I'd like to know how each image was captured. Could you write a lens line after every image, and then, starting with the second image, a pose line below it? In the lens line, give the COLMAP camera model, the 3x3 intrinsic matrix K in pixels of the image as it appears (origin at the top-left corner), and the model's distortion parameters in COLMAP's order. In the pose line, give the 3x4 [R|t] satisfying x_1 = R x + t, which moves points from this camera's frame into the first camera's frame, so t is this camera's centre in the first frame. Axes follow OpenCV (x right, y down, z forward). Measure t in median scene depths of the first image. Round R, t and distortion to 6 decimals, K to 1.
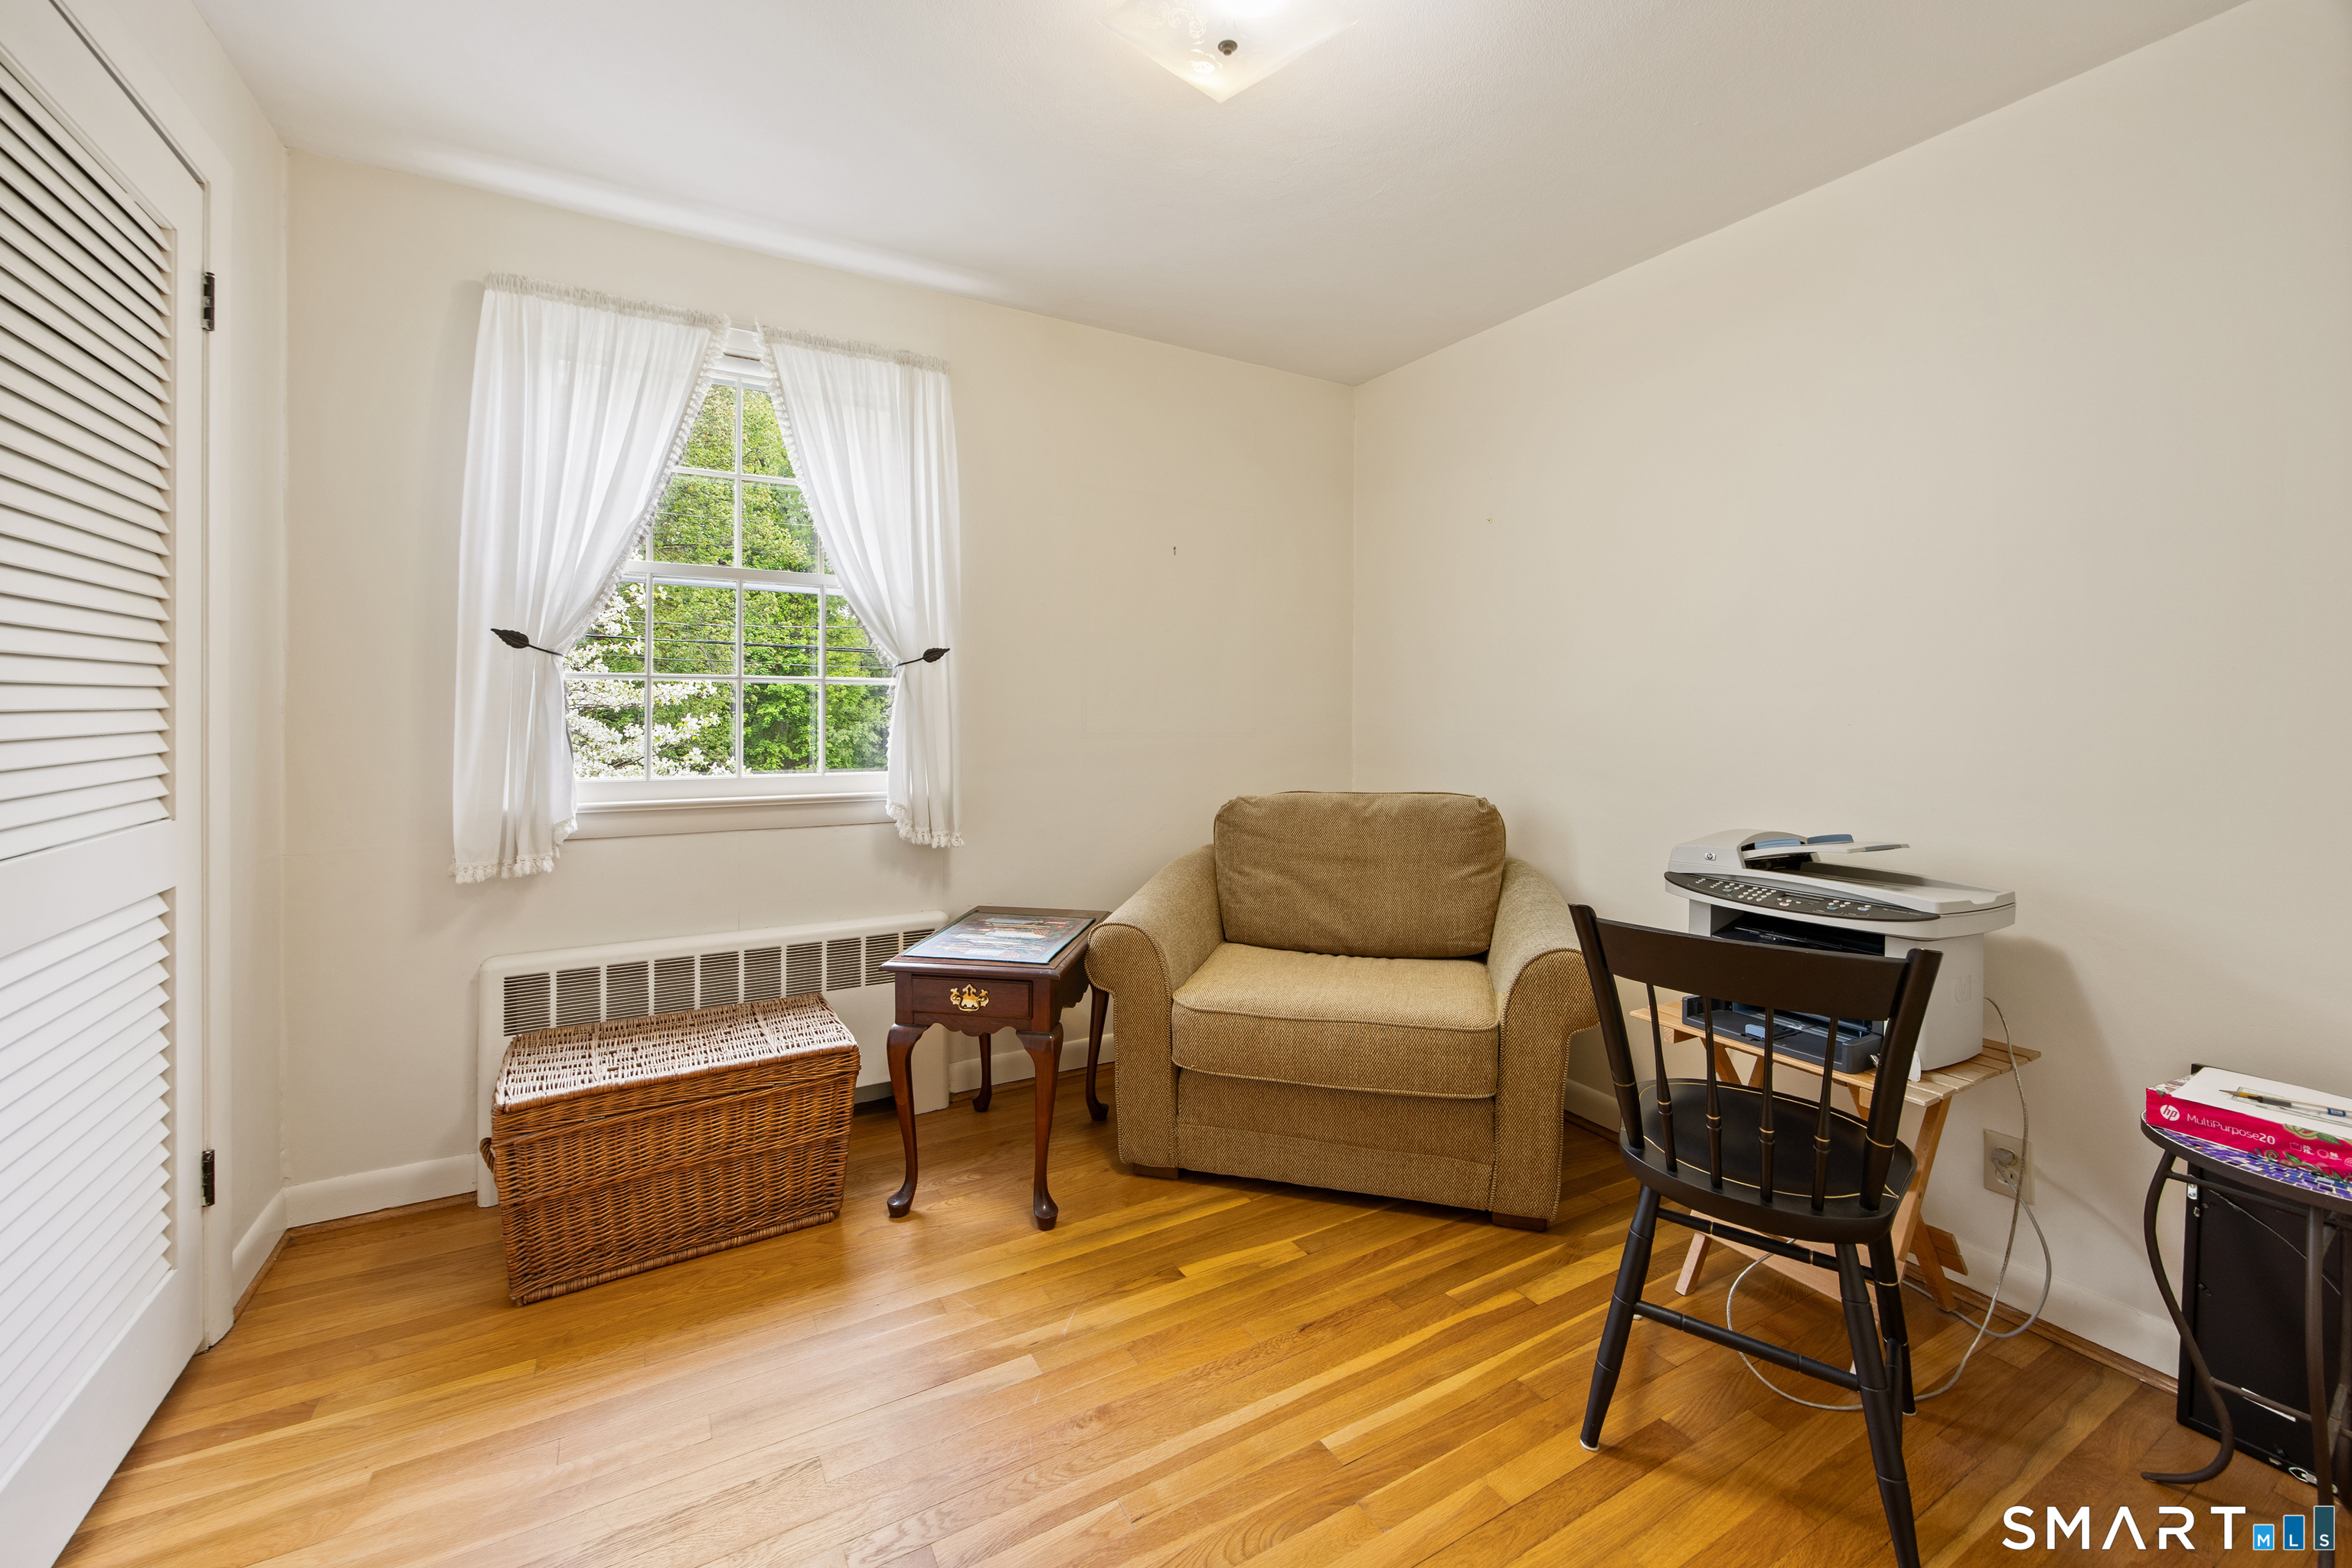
lens RADIAL K [[936.0, 0, 1167.4], [0, 936.0, 699.4], [0, 0, 1]] dist [-0.002119, 0.000740]
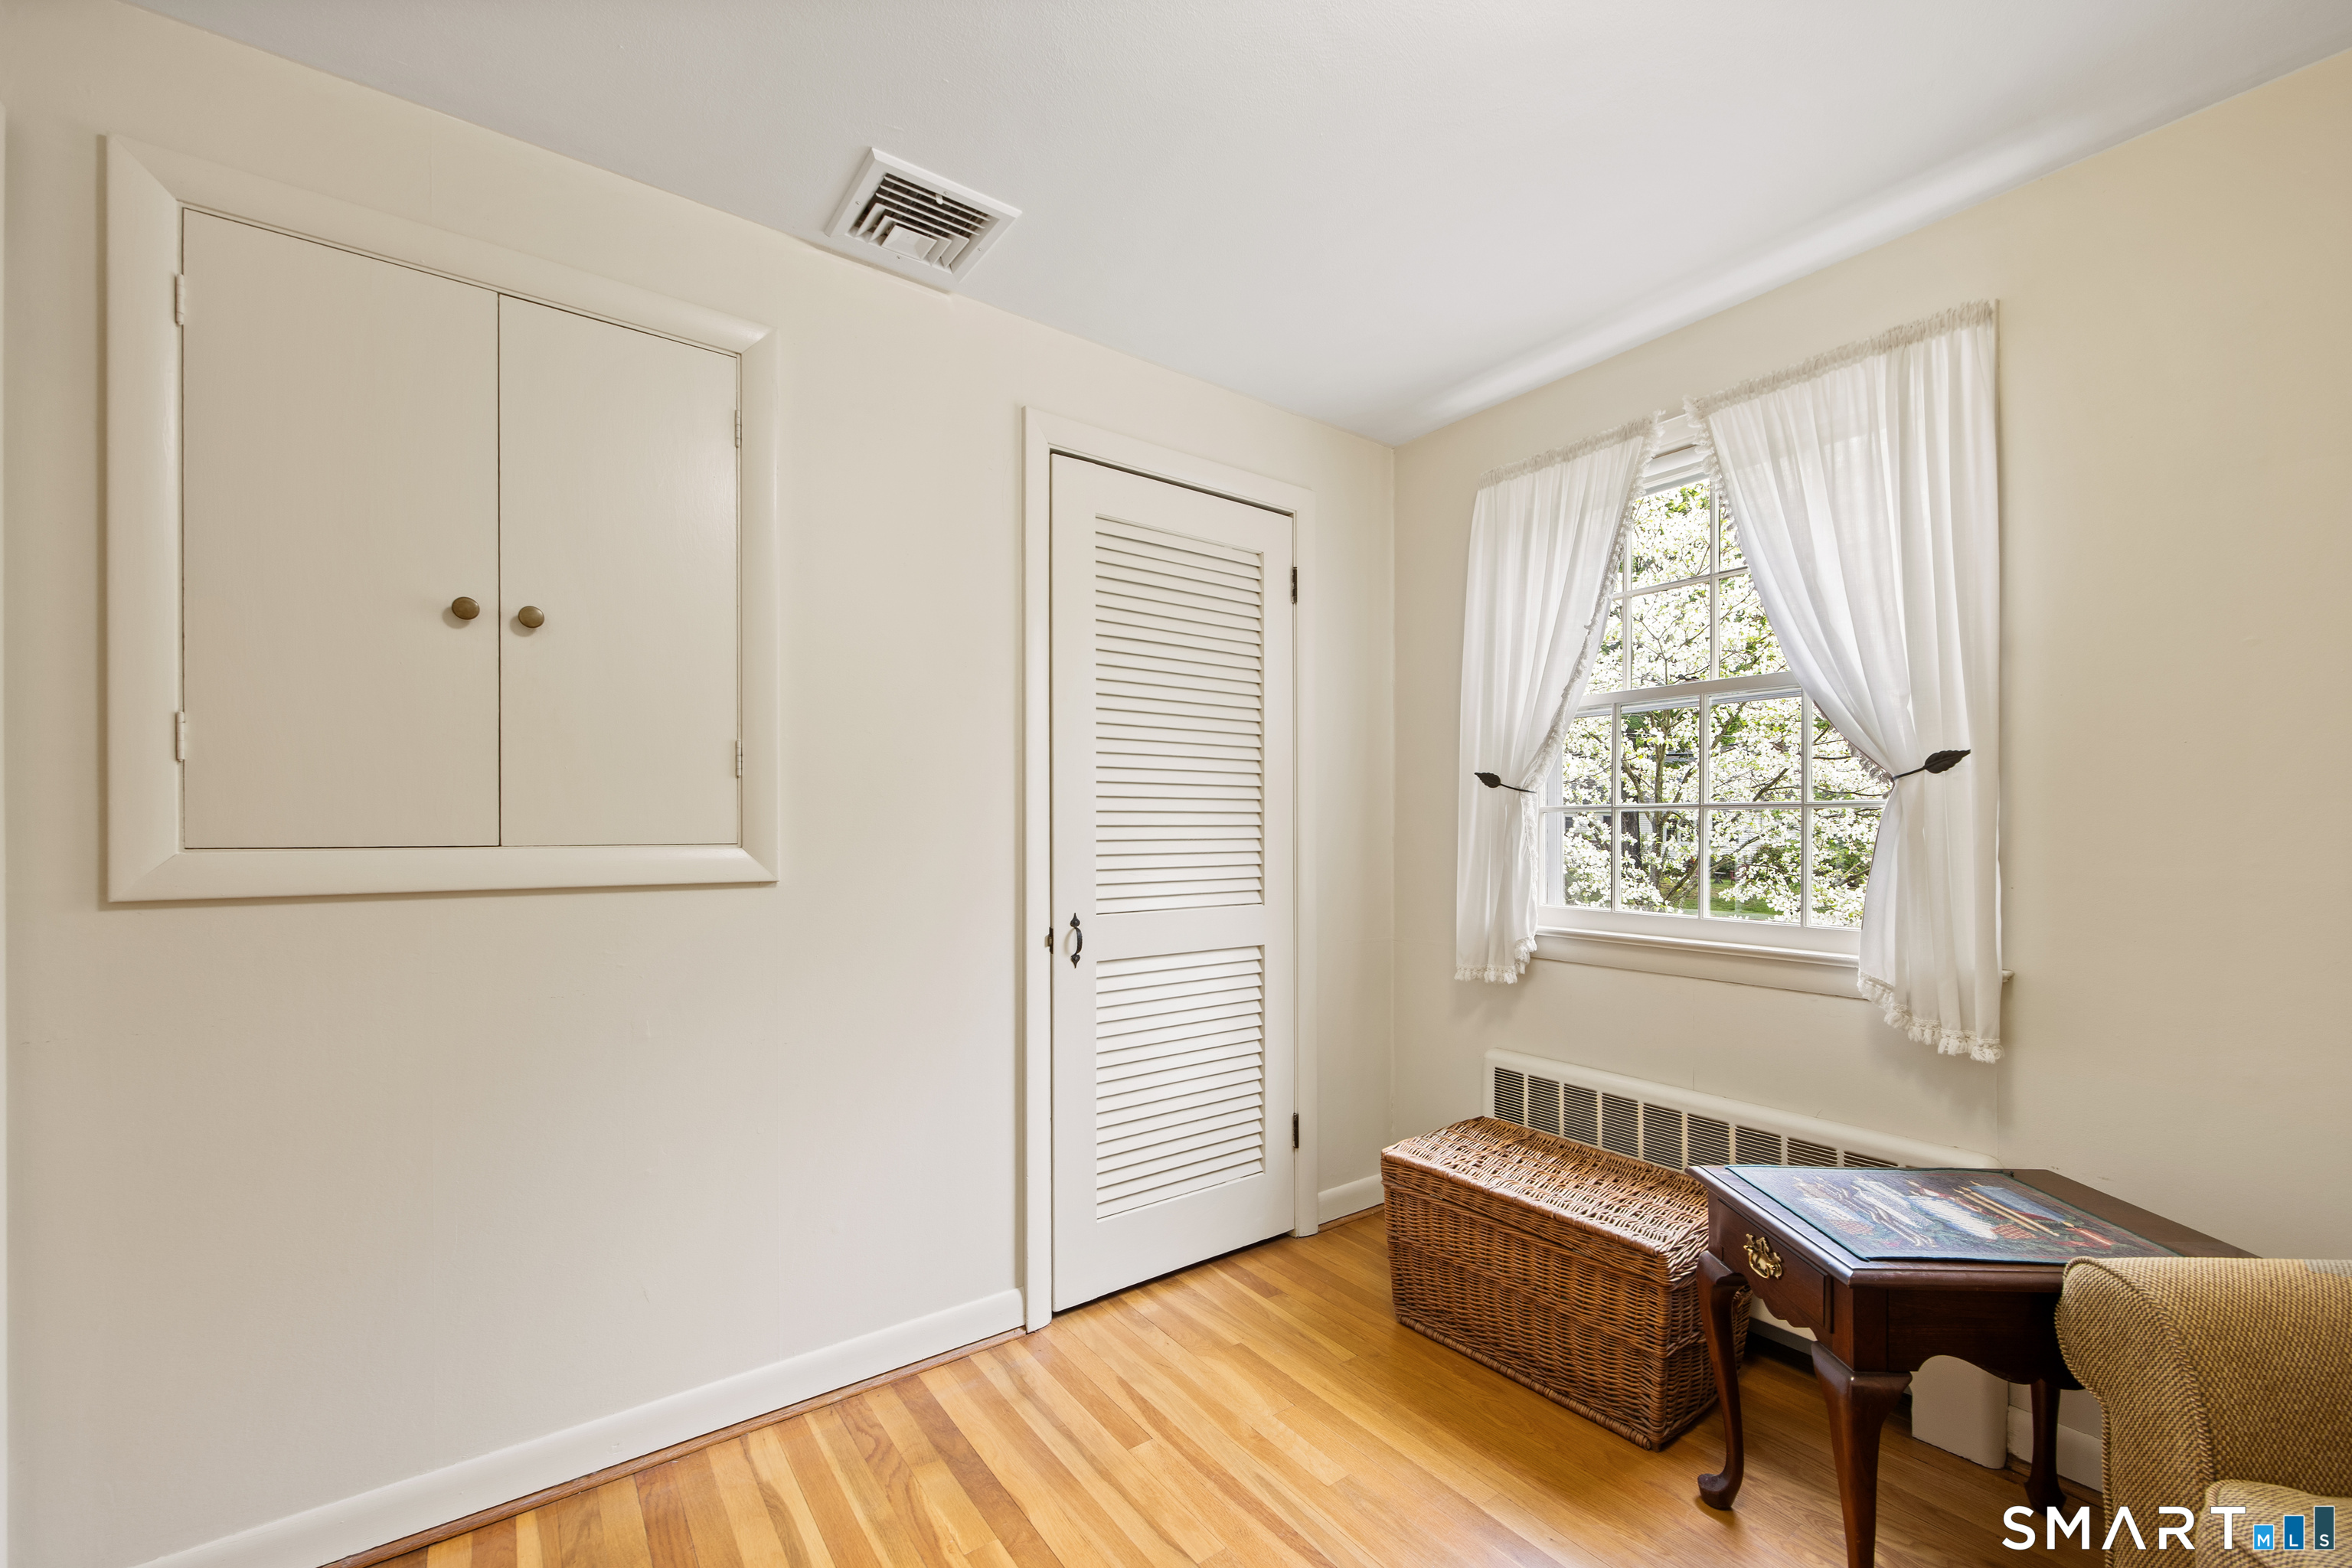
lens RADIAL K [[936.0, 0, 1175.4], [0, 936.0, 827.1], [0, 0, 1]] dist [-0.002119, 0.000740]
pose [[0.113430, -0.007310, -0.993519, 0.439024], [0.004056, 0.999968, -0.006895, 0.001253], [0.993538, -0.003248, 0.113456, 0.490071]]
